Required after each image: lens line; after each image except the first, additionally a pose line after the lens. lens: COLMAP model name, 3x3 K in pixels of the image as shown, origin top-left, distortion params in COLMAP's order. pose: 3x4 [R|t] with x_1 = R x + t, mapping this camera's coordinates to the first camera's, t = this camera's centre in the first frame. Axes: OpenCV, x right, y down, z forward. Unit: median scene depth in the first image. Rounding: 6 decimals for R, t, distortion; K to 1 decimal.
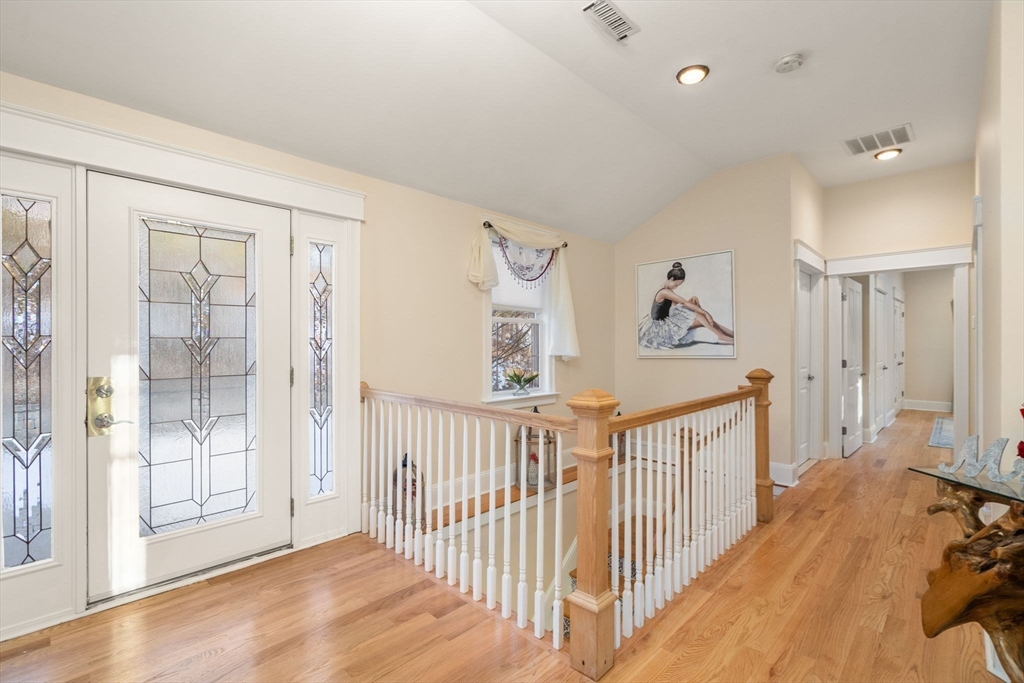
lens RADIAL K [[465.7, 0, 510.1], [0, 465.7, 335.2], [0, 0, 1]] dist [-0.001749, -0.000064]
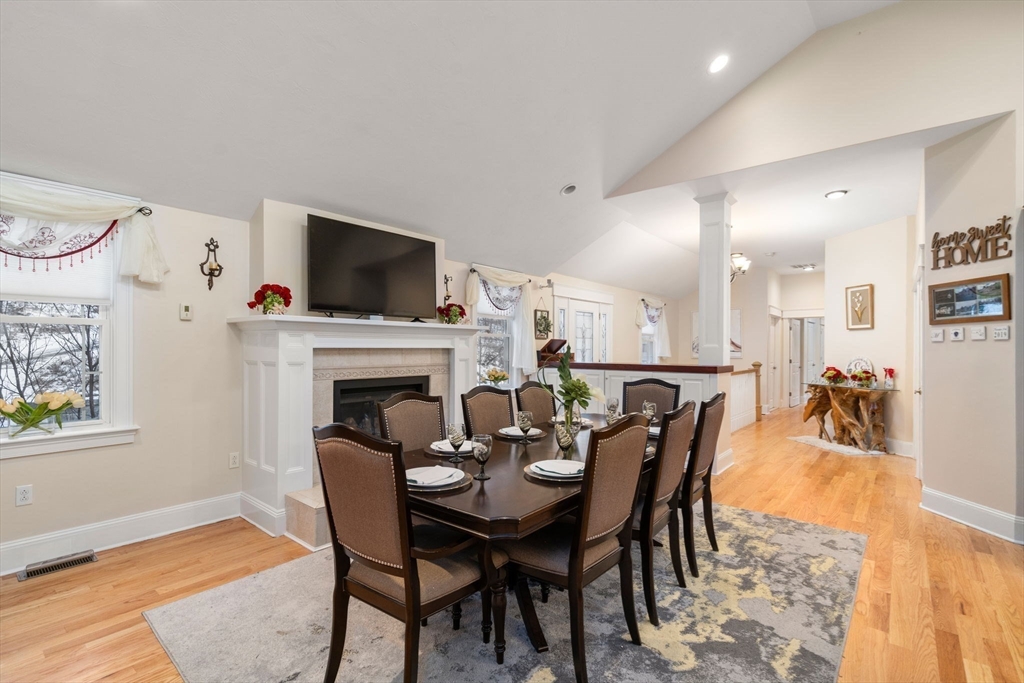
lens RADIAL K [[471.5, 0, 512.7], [0, 471.5, 347.8], [0, 0, 1]] dist [0.000676, 0.000943]
pose [[0.997108, 0.001908, 0.075967, -0.721171], [-0.002777, 0.999932, 0.011326, -0.019145], [-0.075940, -0.011504, 0.997046, -1.069135]]
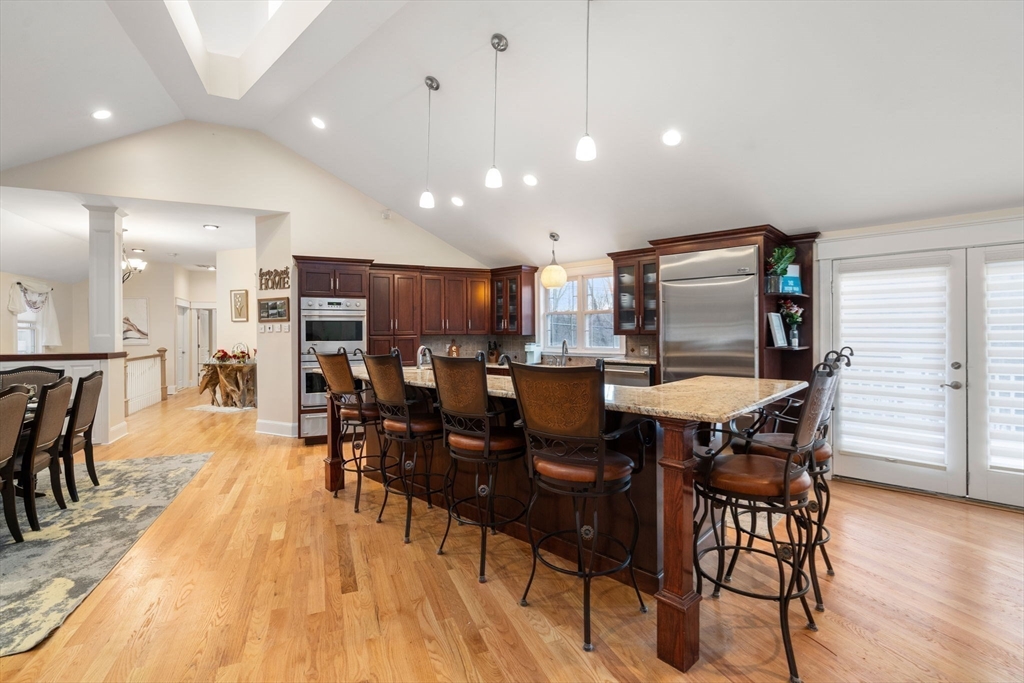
lens RADIAL K [[465.7, 0, 510.1], [0, 465.7, 335.2], [0, 0, 1]] dist [-0.001749, -0.000064]
pose [[0.400134, -0.009965, 0.916403, -0.889299], [-0.005527, 0.999896, 0.013286, -0.036971], [-0.916440, -0.010381, 0.400037, -1.525339]]
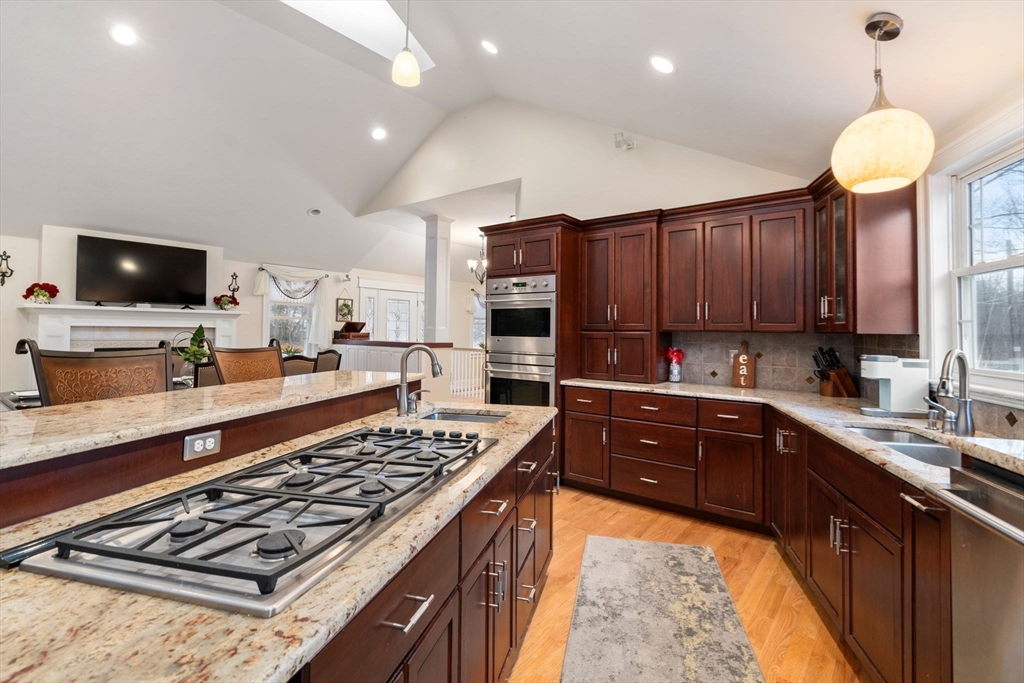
lens RADIAL K [[474.8, 0, 515.1], [0, 474.8, 320.9], [0, 0, 1]] dist [0.001900, 0.000825]
pose [[0.995792, 0.013149, 0.090697, -0.041289], [-0.012308, 0.999876, -0.009828, -0.023513], [-0.090815, 0.008671, 0.995830, -1.509515]]
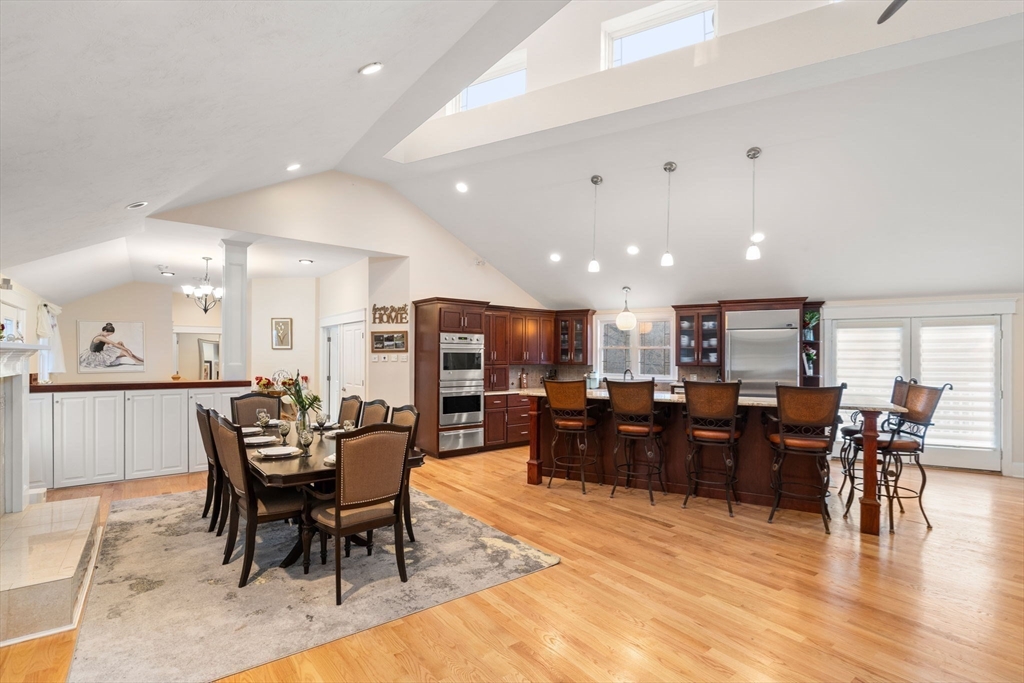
lens RADIAL K [[477.2, 0, 505.6], [0, 477.2, 357.9], [0, 0, 1]] dist [-0.002054, -0.000142]
pose [[0.155091, -0.002439, 0.987897, -1.400536], [-0.016148, 0.999857, 0.005004, -0.049508], [-0.987768, -0.016728, 0.155030, -0.975989]]
